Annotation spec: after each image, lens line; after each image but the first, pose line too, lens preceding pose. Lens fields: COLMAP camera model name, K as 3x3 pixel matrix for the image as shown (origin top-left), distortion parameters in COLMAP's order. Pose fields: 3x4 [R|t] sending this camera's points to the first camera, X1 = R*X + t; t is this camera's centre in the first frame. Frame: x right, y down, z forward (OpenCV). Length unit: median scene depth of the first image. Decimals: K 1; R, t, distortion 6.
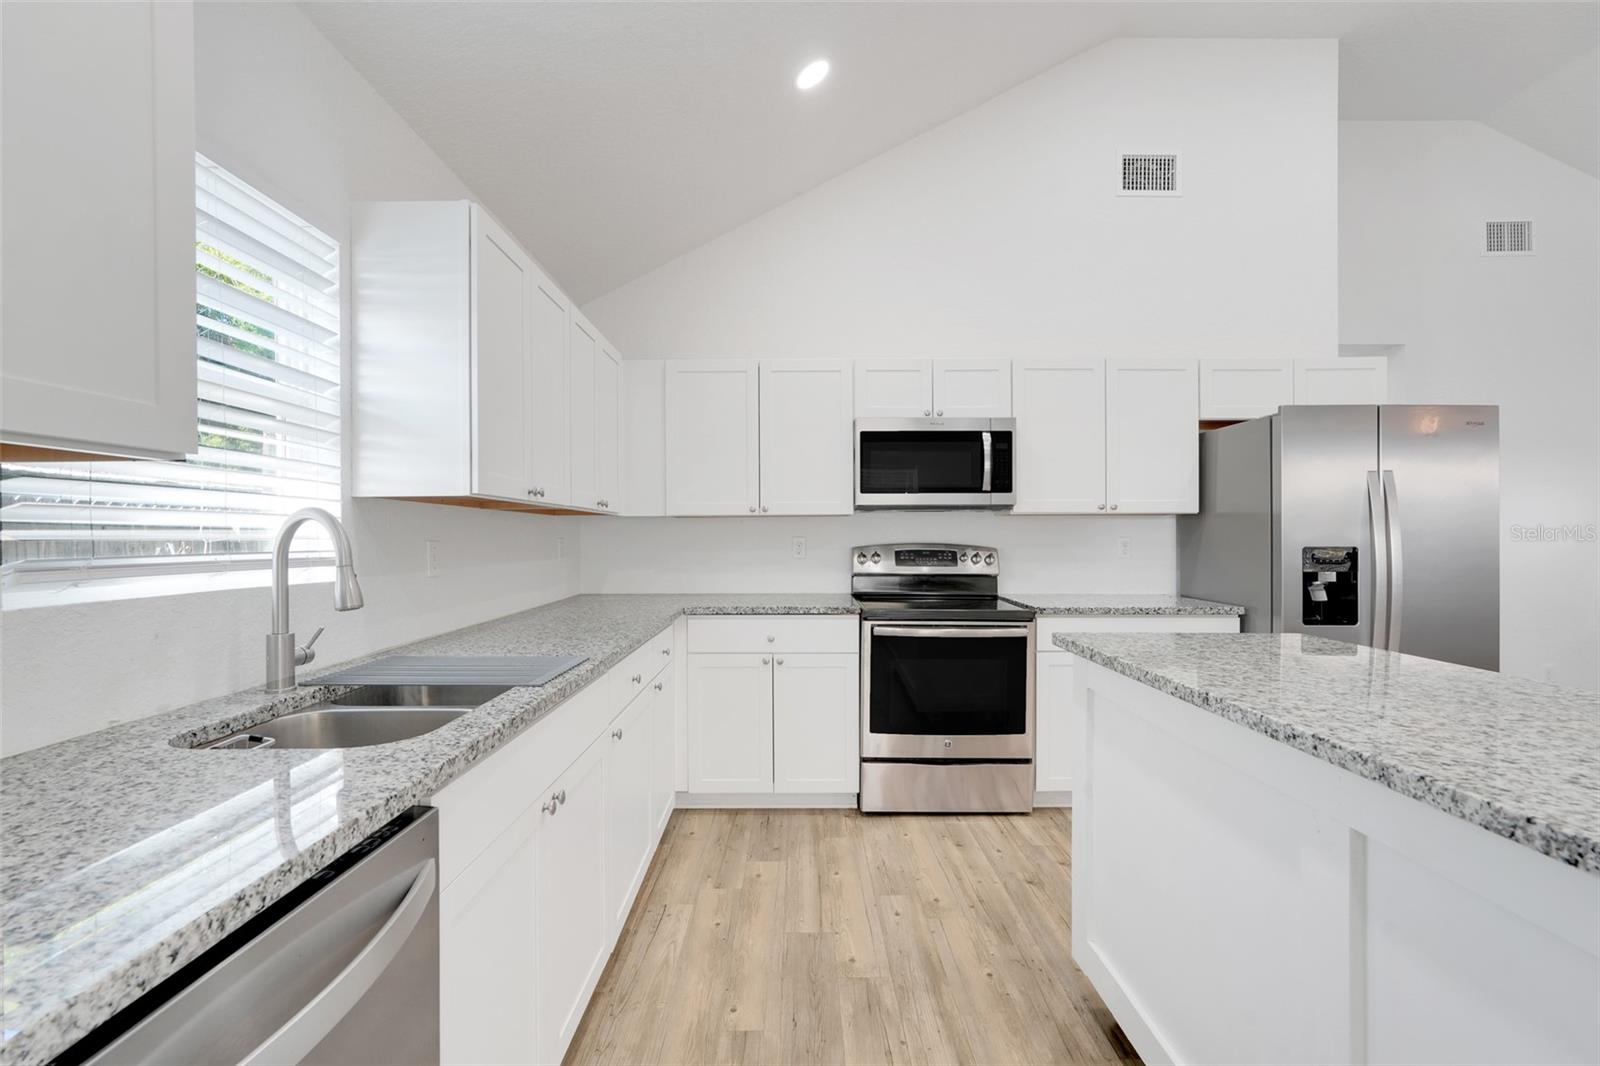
lens RADIAL K [[700.0, 0, 809.3], [0, 700.0, 525.9], [0, 0, 1]] dist [-0.009601, 0.003304]
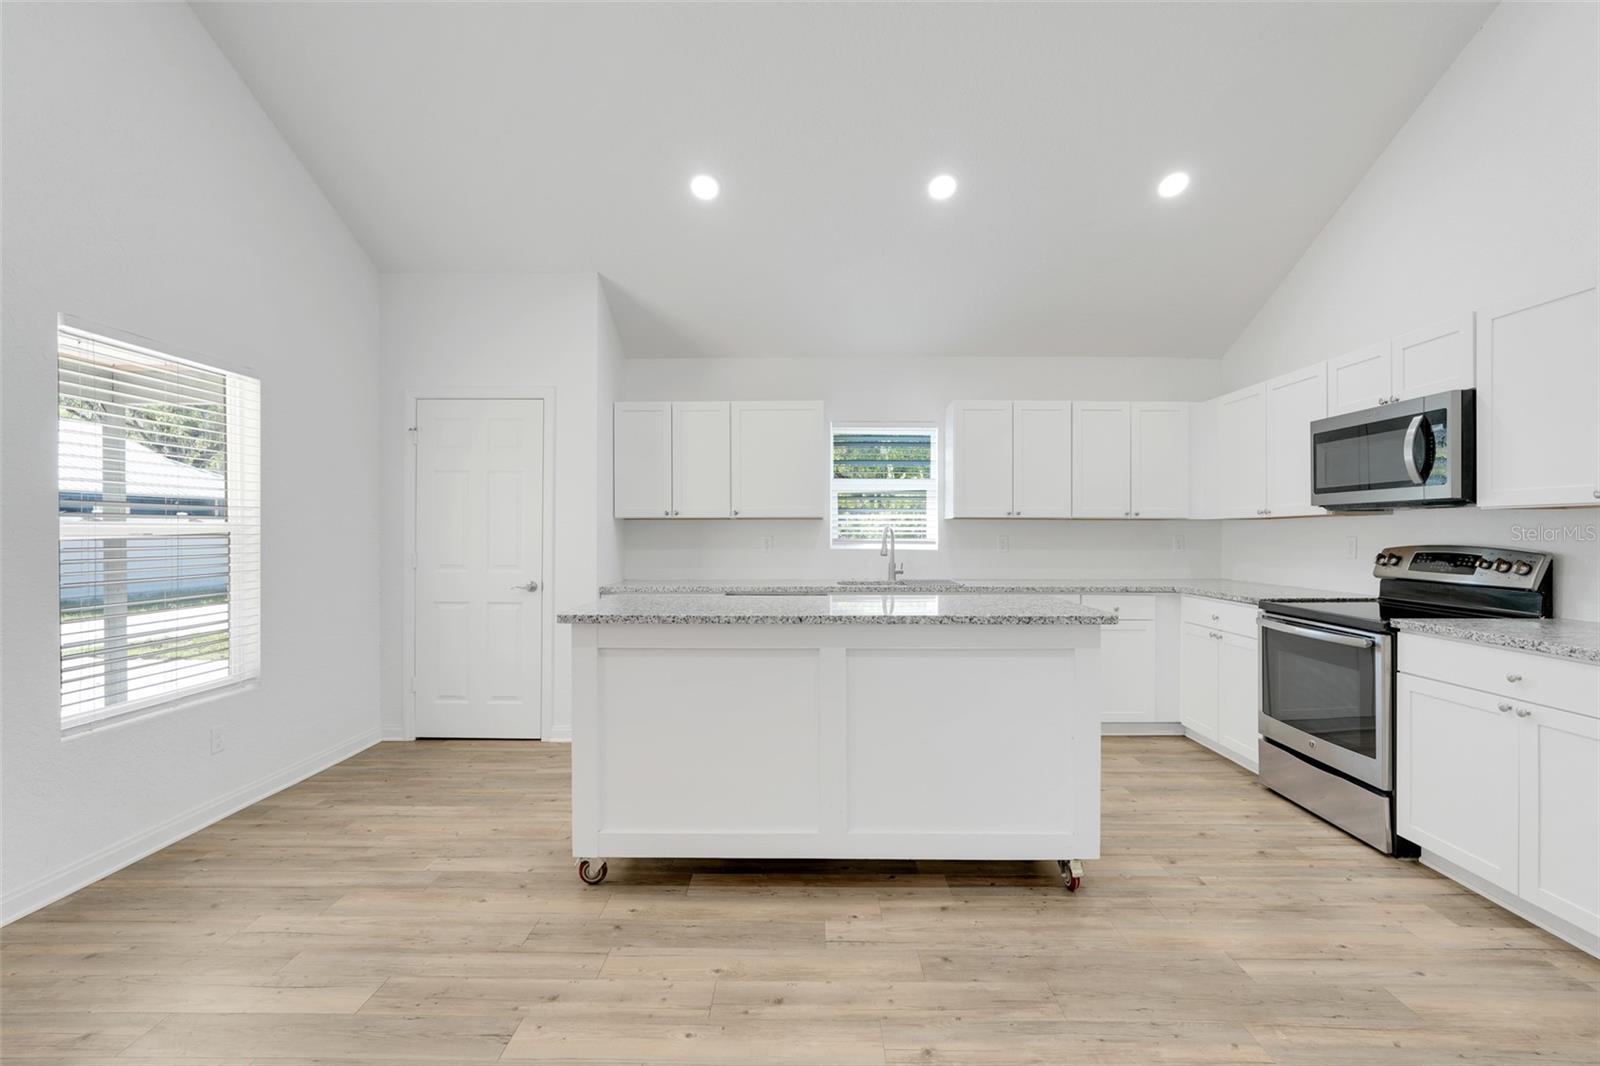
lens RADIAL K [[700.0, 0, 799.2], [0, 700.0, 532.7], [0, 0, 1]] dist [-0.009601, 0.003304]
pose [[-0.001674, 0.001570, -0.999997, 1.070571], [0.009437, 0.999954, 0.001554, 0.000922], [0.999954, -0.009434, -0.001689, 0.243602]]
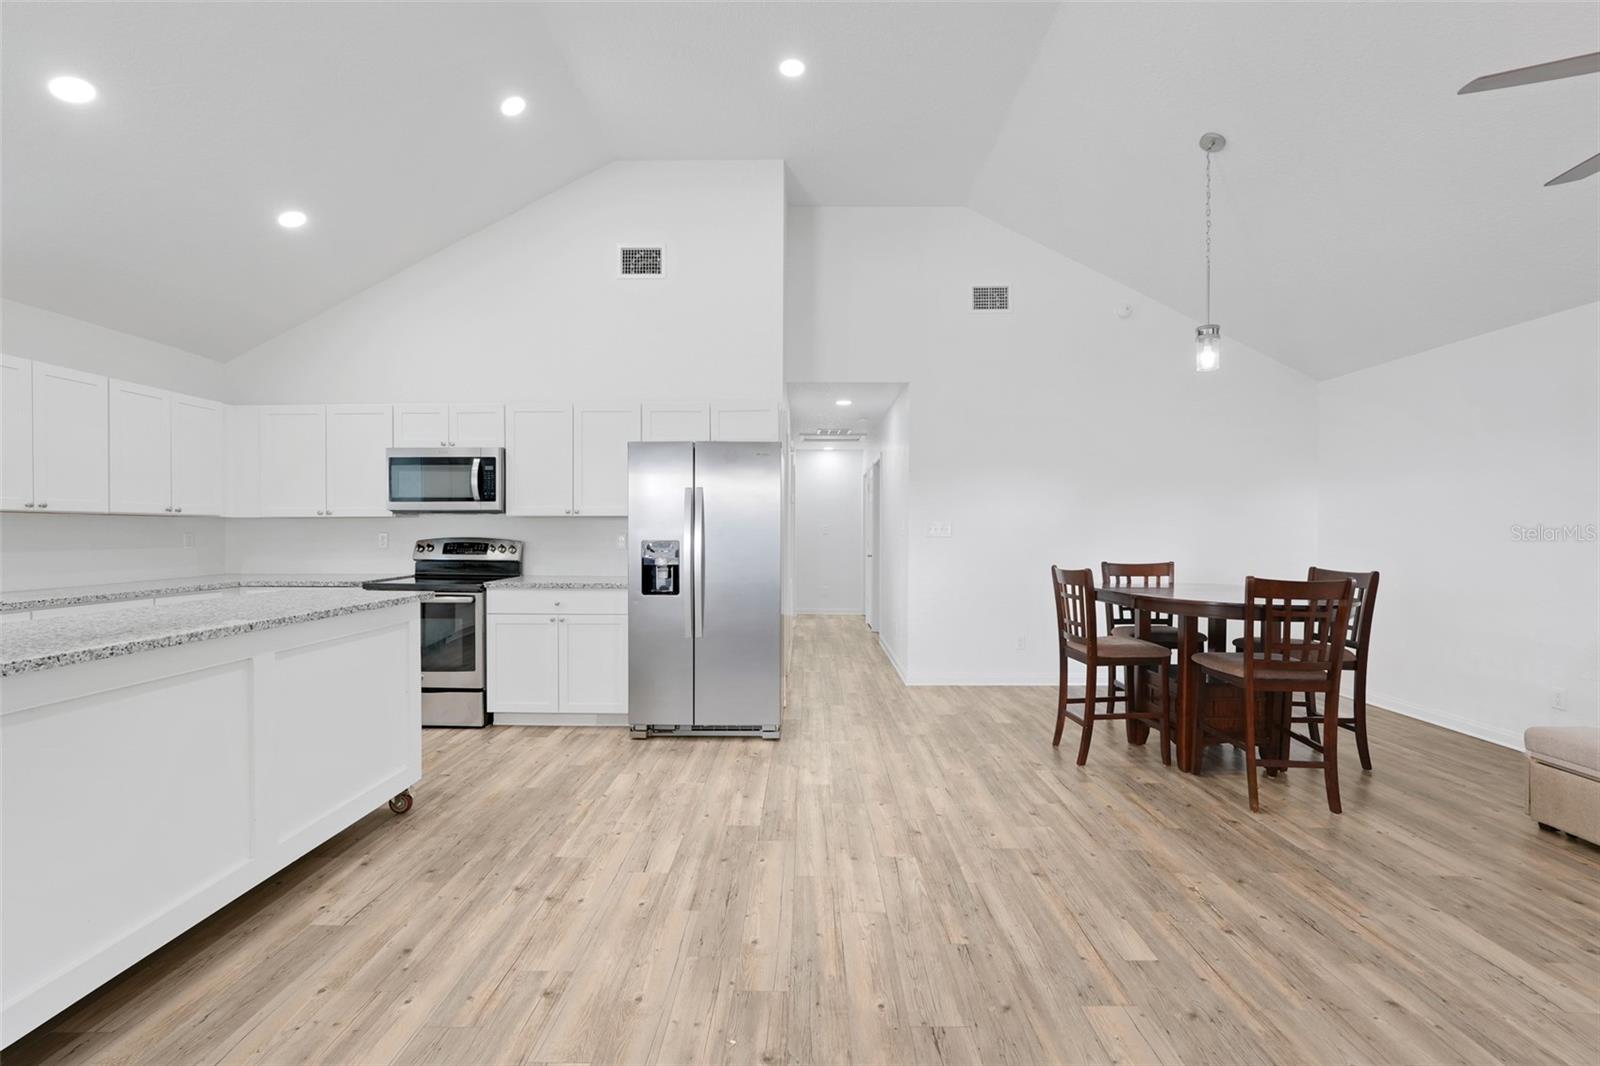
lens RADIAL K [[700.0, 0, 793.6], [0, 700.0, 525.1], [0, 0, 1]] dist [-0.009601, 0.003304]
pose [[0.999969, 0.001610, -0.007712, 0.868804], [-0.001581, 0.999992, 0.003713, -0.006183], [0.007718, -0.003701, 0.999963, -0.375096]]
